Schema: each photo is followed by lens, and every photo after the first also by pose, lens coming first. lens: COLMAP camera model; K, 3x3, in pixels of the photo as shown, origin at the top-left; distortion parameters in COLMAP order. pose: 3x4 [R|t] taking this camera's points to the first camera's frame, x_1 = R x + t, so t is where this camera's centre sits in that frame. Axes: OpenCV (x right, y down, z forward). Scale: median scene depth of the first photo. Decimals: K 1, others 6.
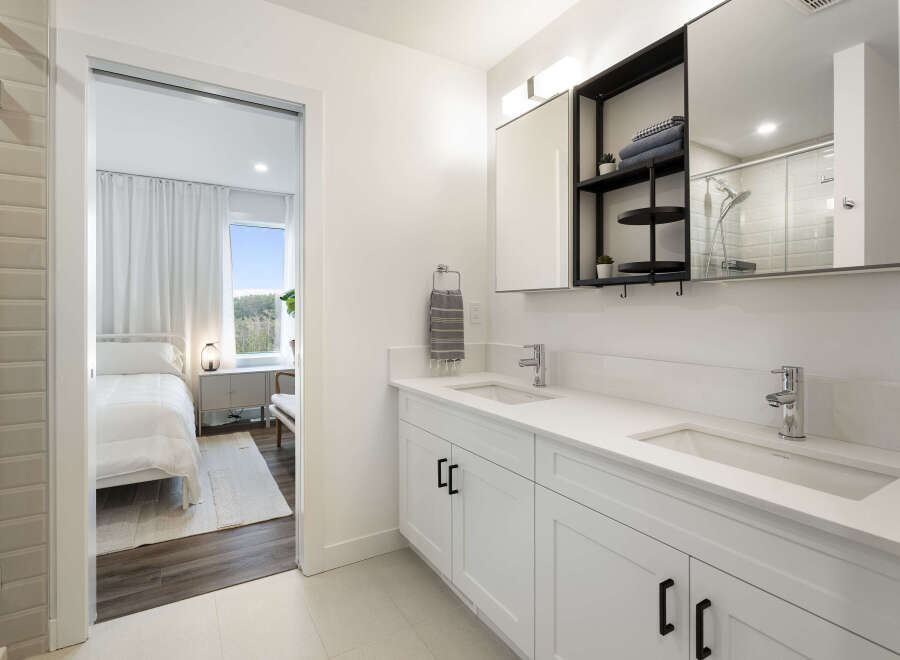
lens RADIAL K [[450.0, 0, 440.1], [0, 450.0, 311.9], [0, 0, 1]] dist [-0.004205, 0.002189]
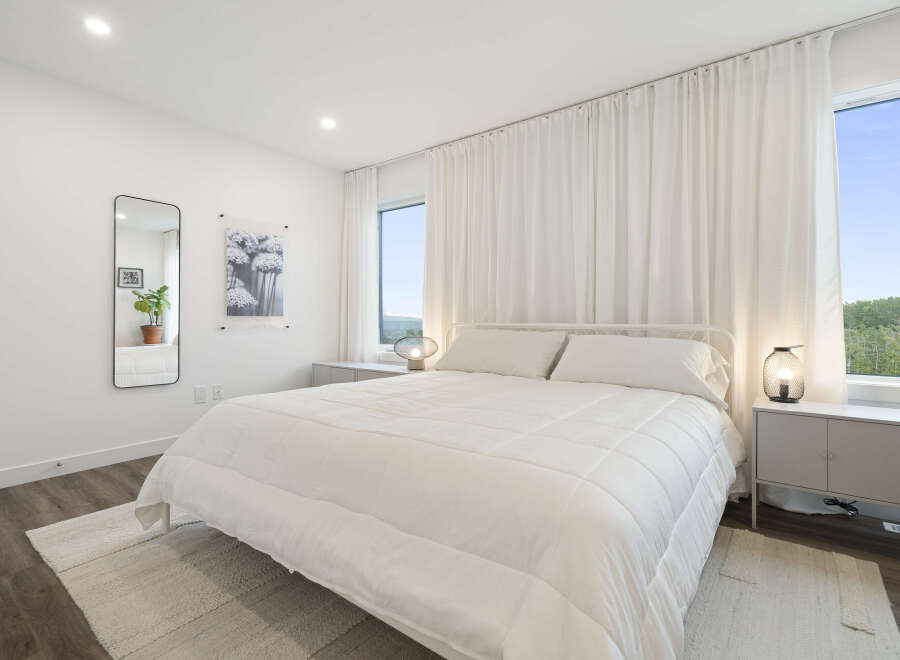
lens RADIAL K [[450.0, 0, 449.8], [0, 450.0, 321.2], [0, 0, 1]] dist [-0.004205, 0.002189]
pose [[0.386128, 0.006051, -0.922425, -0.190305], [-0.003551, 0.999981, 0.005073, 0.039636], [0.922438, 0.001317, 0.386142, 0.460709]]
